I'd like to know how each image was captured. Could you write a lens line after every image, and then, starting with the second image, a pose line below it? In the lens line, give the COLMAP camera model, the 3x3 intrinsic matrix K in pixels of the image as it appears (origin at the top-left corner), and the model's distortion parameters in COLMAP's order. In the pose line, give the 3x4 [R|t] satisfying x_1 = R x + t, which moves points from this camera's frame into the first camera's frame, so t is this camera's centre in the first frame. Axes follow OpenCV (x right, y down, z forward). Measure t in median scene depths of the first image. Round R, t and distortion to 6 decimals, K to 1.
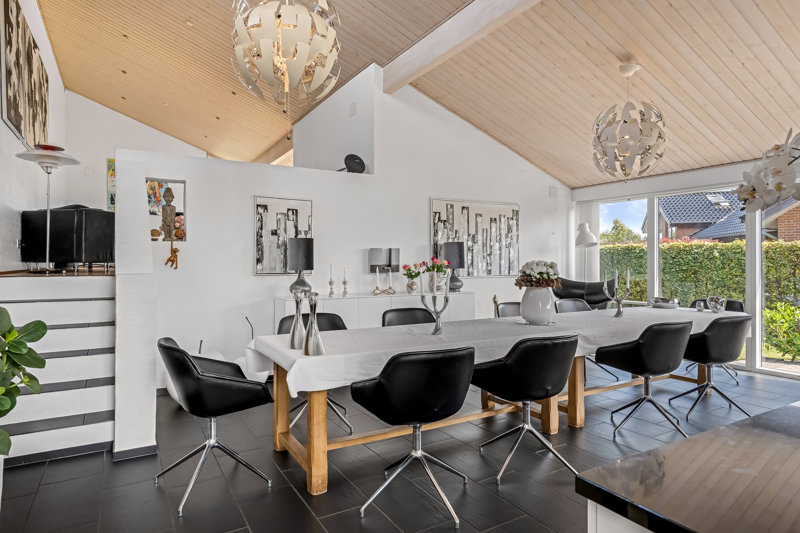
lens RADIAL K [[475.6, 0, 404.4], [0, 475.6, 263.9], [0, 0, 1]] dist [0.002624, 0.002890]
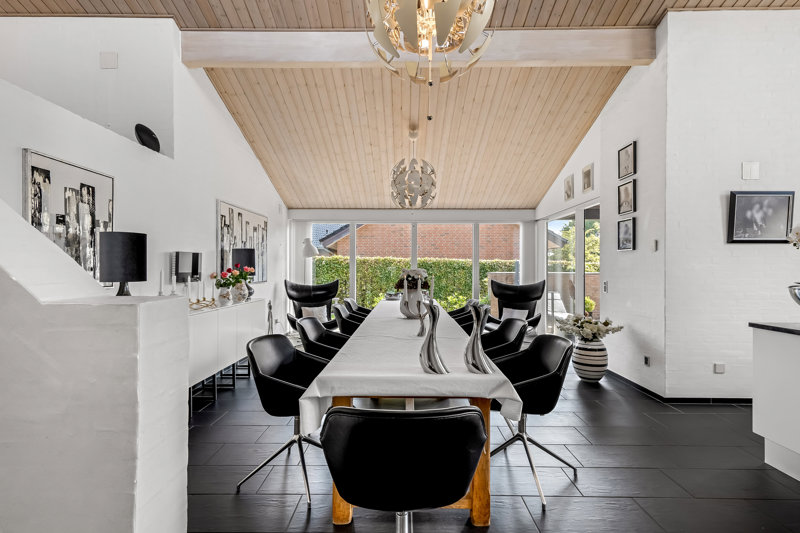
lens RADIAL K [[370.3, 0, 399.8], [0, 370.3, 270.3], [0, 0, 1]] dist [-0.000586, -0.000065]
pose [[0.519404, -0.003014, 0.854524, -0.438307], [0.004073, 0.999991, 0.001051, -0.000966], [-0.854519, 0.002934, 0.519411, 0.387196]]
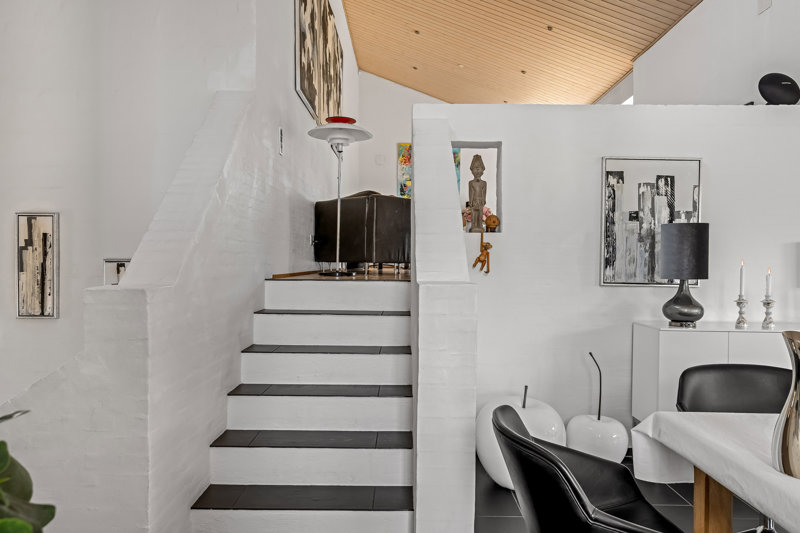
lens RADIAL K [[576.6, 0, 401.6], [0, 576.6, 268.3], [0, 0, 1]] dist [0.007349, 0.001299]
pose [[0.855737, 0.012120, -0.517270, -0.141530], [-0.009732, 0.999926, 0.007330, -0.001320], [0.517320, -0.001239, 0.855791, 0.207531]]
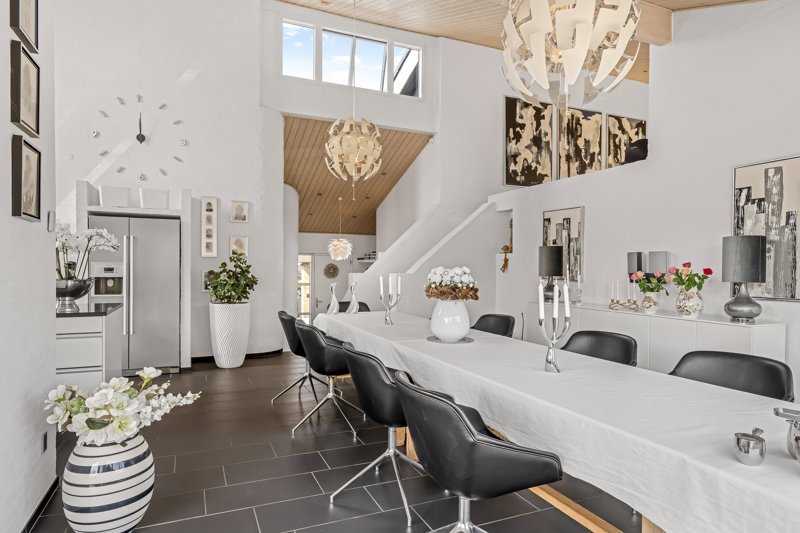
lens RADIAL K [[475.6, 0, 398.8], [0, 475.6, 268.5], [0, 0, 1]] dist [0.002624, 0.002890]
pose [[-0.119967, 0.002040, -0.992776, 0.851399], [-0.014920, 0.999881, 0.003858, -0.002590], [0.992666, 0.015275, -0.119922, 0.754596]]
